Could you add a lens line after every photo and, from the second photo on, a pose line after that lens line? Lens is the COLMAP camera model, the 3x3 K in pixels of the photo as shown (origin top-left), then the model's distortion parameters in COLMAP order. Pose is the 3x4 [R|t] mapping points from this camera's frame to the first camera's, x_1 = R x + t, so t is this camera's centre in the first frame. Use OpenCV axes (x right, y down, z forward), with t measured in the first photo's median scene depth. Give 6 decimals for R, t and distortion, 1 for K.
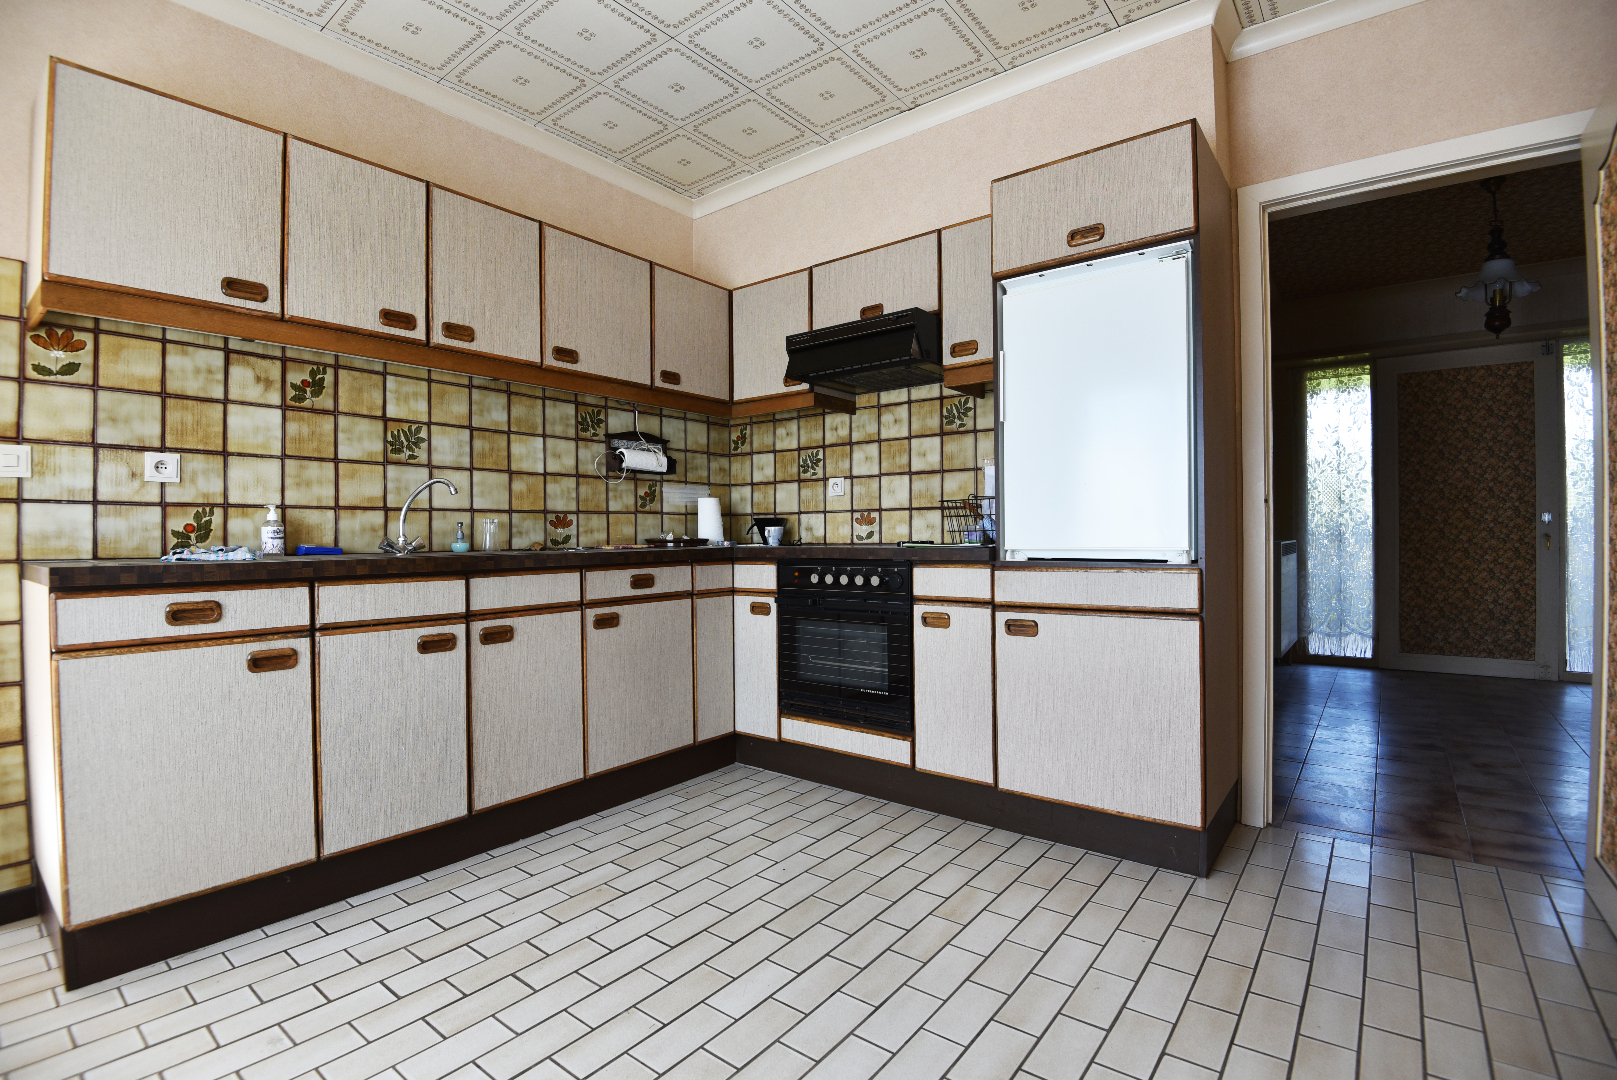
lens RADIAL K [[751.1, 0, 810.2], [0, 751.1, 538.1], [0, 0, 1]] dist [-0.036726, -0.006409]
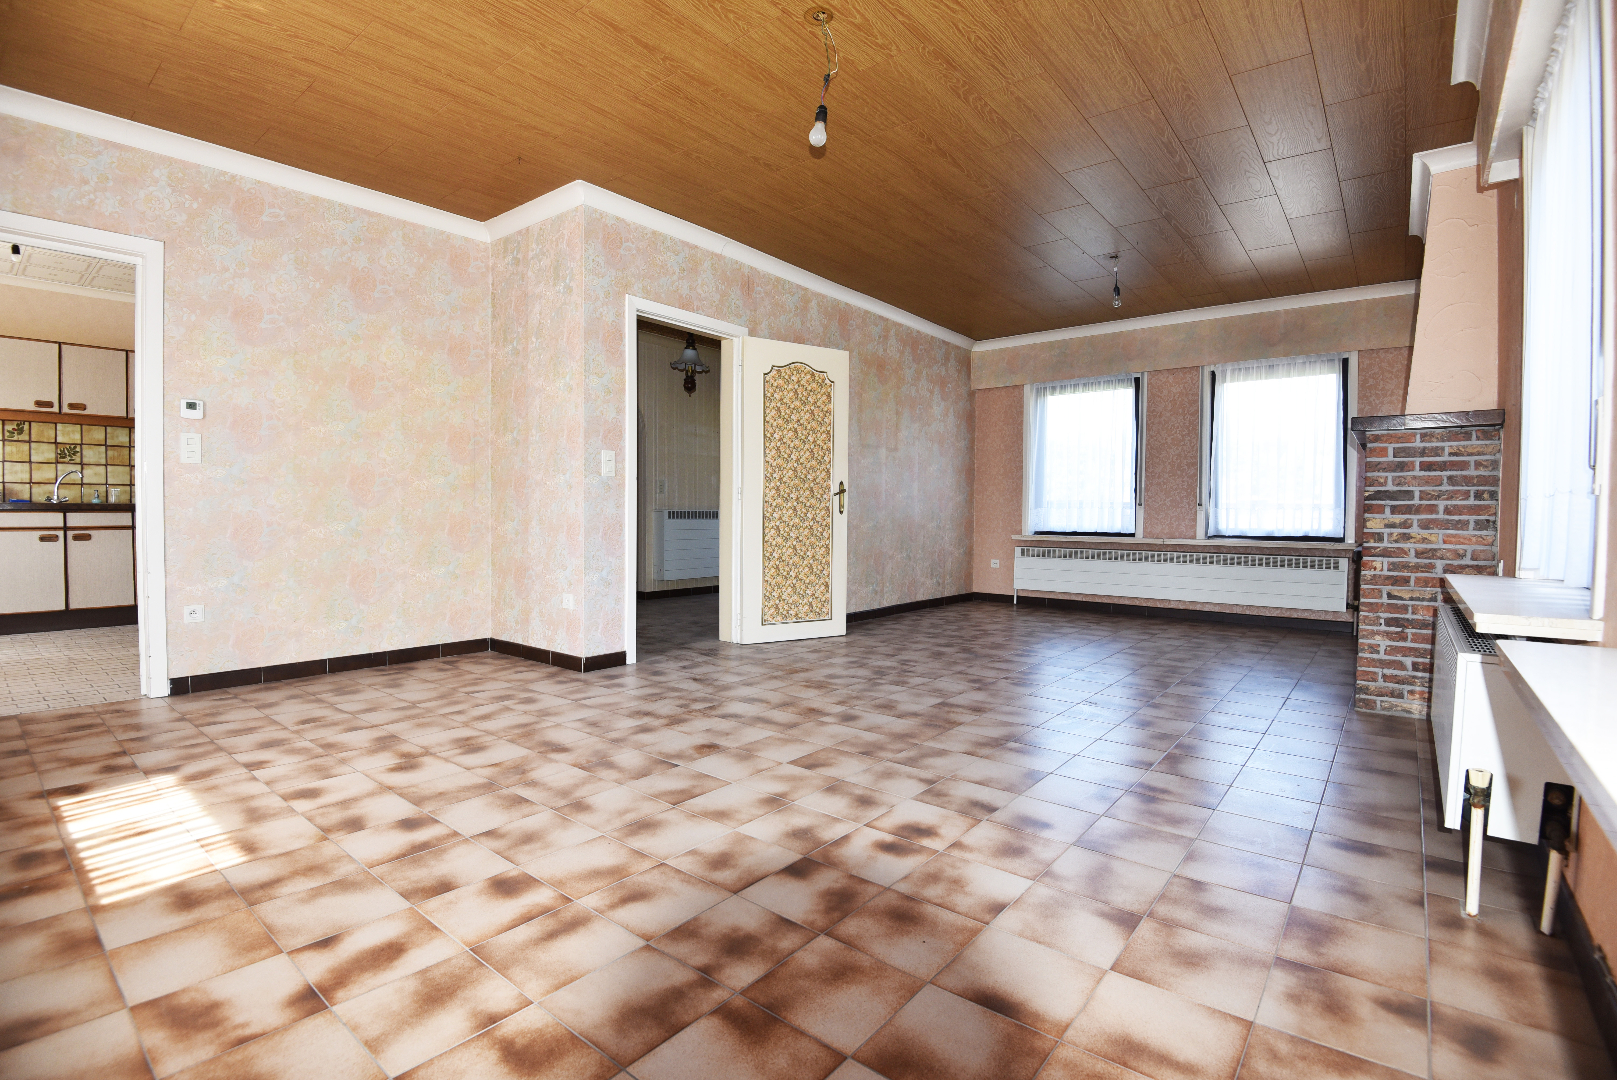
lens RADIAL K [[751.1, 0, 810.4], [0, 751.1, 538.9], [0, 0, 1]] dist [-0.036726, -0.006409]
pose [[0.999741, 0.018035, -0.013887, 1.895023], [-0.017550, 0.999257, 0.034309, 0.015217], [0.014496, -0.034056, 0.999315, -1.231798]]
